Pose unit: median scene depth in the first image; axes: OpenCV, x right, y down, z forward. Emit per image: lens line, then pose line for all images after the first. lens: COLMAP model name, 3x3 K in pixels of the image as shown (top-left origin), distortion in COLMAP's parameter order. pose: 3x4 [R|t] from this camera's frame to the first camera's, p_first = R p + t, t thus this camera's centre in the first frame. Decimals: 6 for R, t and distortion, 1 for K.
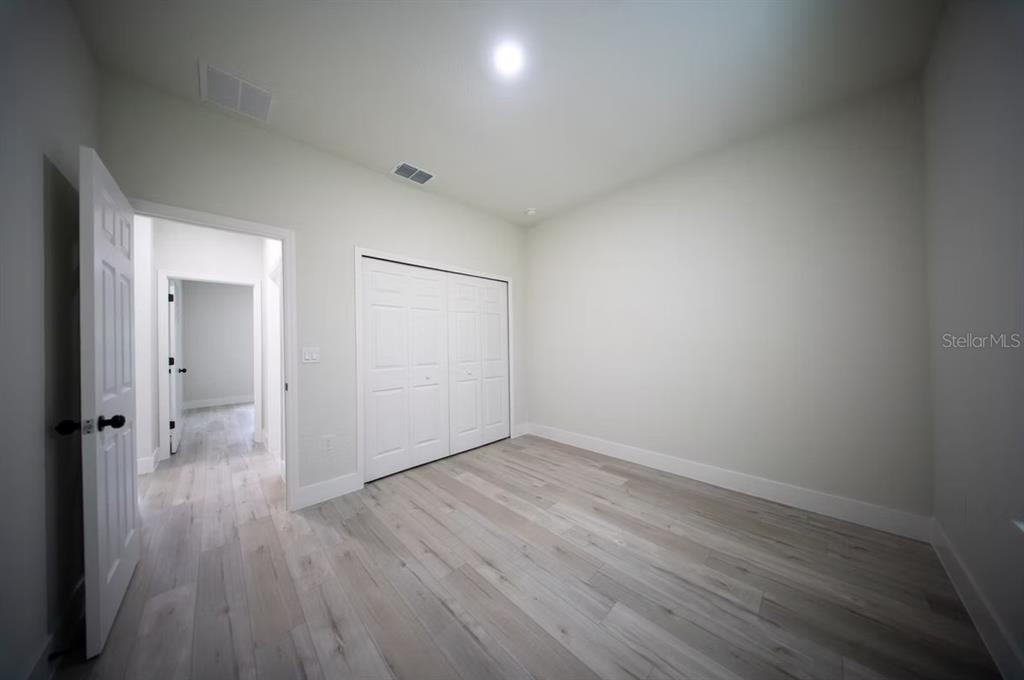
lens RADIAL K [[300.4, 0, 511.5], [0, 300.4, 337.7], [0, 0, 1]] dist [0.007426, -0.003824]
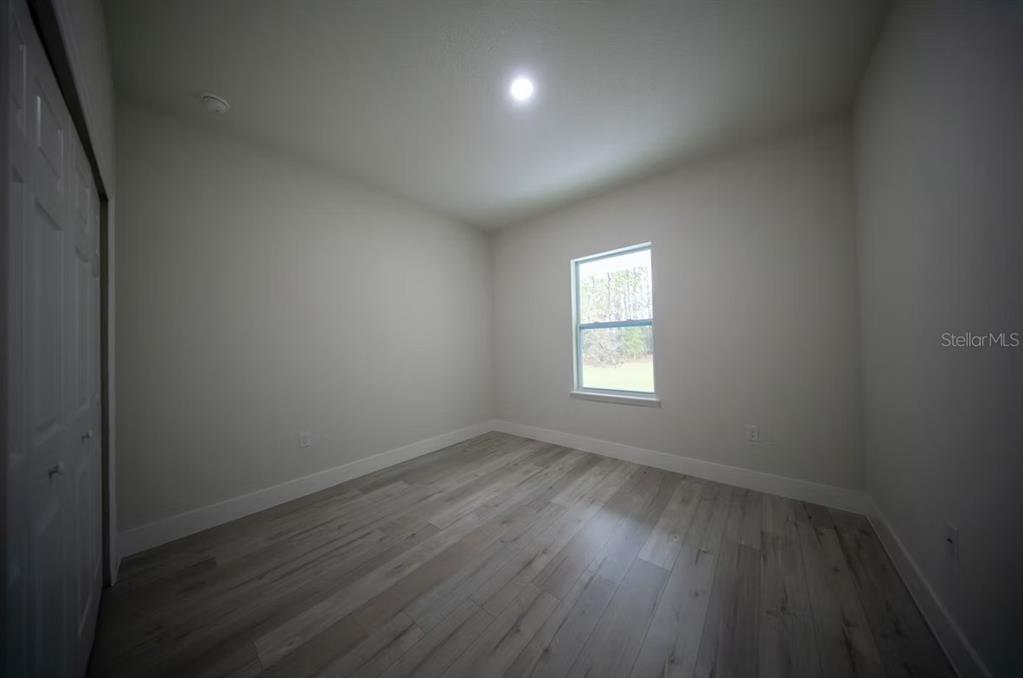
lens RADIAL K [[300.1, 0, 511.0], [0, 300.1, 336.7], [0, 0, 1]] dist [0.007426, -0.003824]
pose [[-0.090890, 0.041028, 0.995015, -0.697585], [0.010425, 0.999135, -0.040245, 0.028059], [-0.995806, 0.006716, -0.091239, 0.735732]]
